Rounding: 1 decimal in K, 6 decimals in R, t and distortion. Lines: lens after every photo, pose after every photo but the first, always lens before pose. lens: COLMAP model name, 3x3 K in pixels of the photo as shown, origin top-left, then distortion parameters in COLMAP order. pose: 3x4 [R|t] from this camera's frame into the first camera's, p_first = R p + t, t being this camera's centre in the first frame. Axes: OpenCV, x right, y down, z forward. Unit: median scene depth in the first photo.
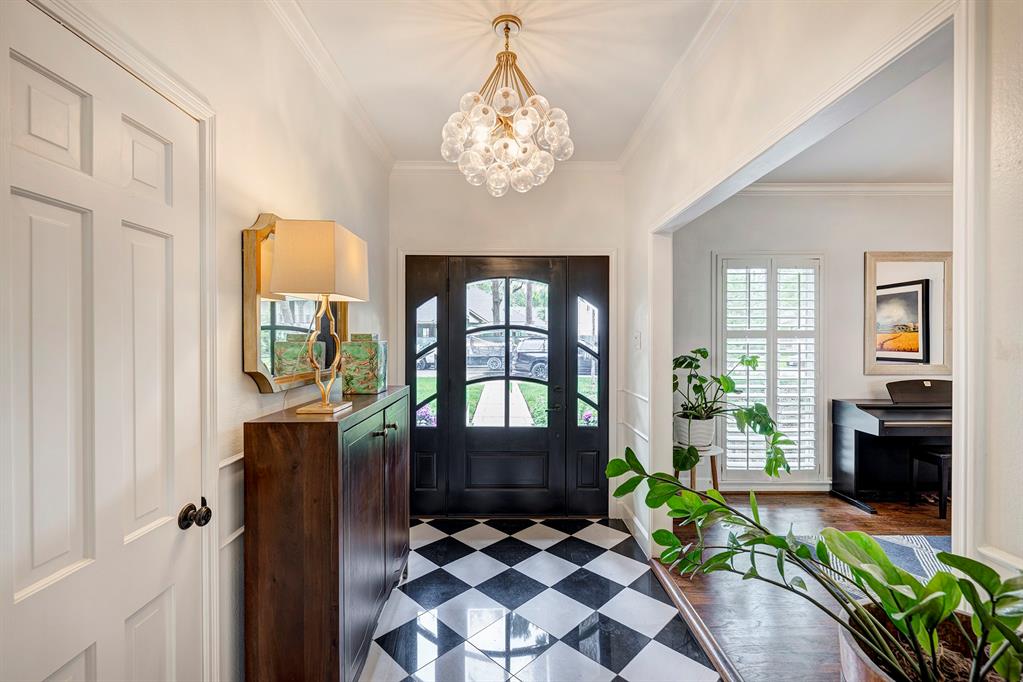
lens RADIAL K [[439.3, 0, 500.9], [0, 439.3, 339.9], [0, 0, 1]] dist [0.009615, -0.000327]
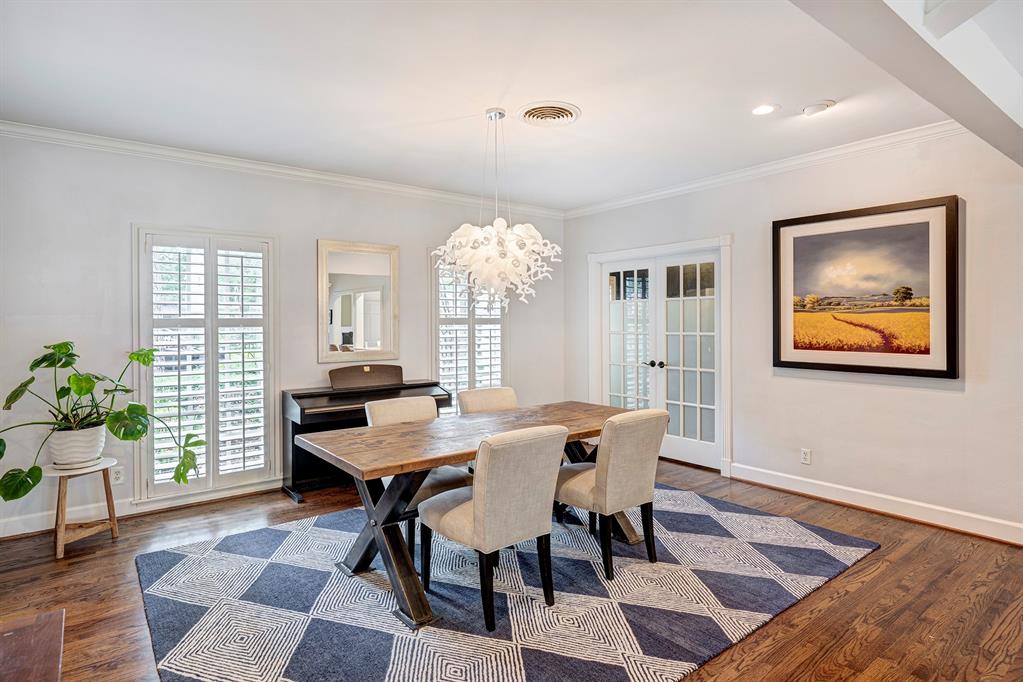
lens RADIAL K [[531.4, 0, 510.0], [0, 531.4, 321.2], [0, 0, 1]] dist [-0.012791, -0.000748]
pose [[0.800999, -0.005979, 0.598636, 0.476153], [0.012623, 0.999897, -0.006903, -0.001690], [-0.598533, 0.013085, 0.800991, -0.225306]]
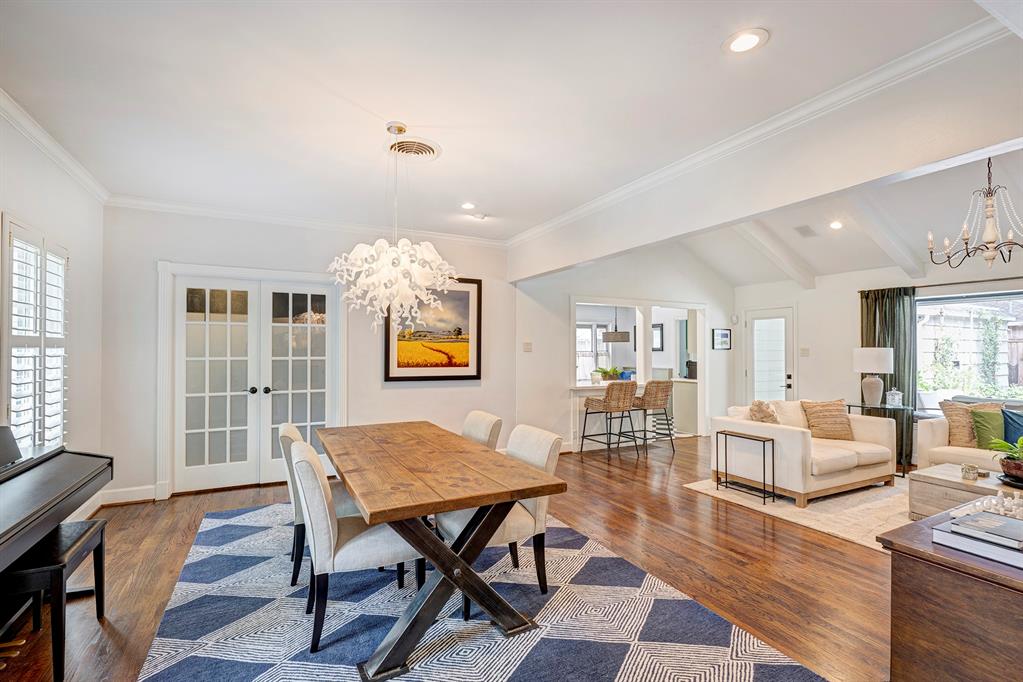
lens RADIAL K [[497.0, 0, 513.3], [0, 497.0, 341.9], [0, 0, 1]] dist [-0.005103, 0.000011]
pose [[-0.461578, 0.011372, 0.887027, 0.185950], [0.005342, 0.999935, -0.010040, -0.001306], [-0.887084, 0.000104, -0.461608, 0.695349]]
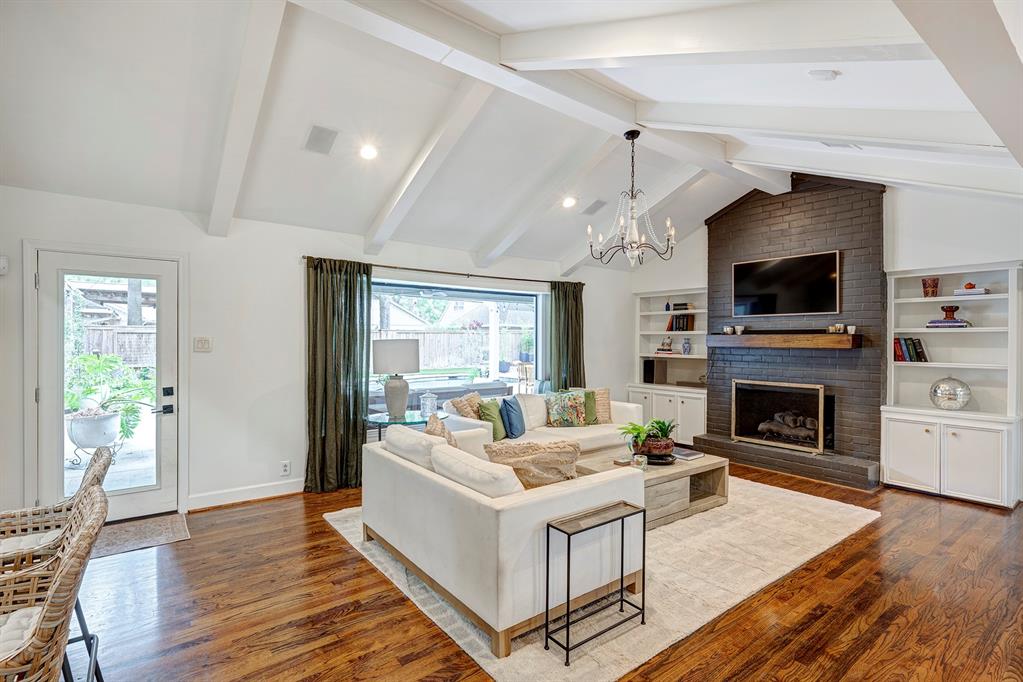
lens RADIAL K [[486.7, 0, 502.1], [0, 486.7, 339.0], [0, 0, 1]] dist [-0.000905, 0.000039]
pose [[-0.806598, -0.007296, -0.591055, 1.561384], [-0.012334, 0.999914, 0.004488, -0.000917], [0.590972, 0.010911, -0.806619, 0.009067]]
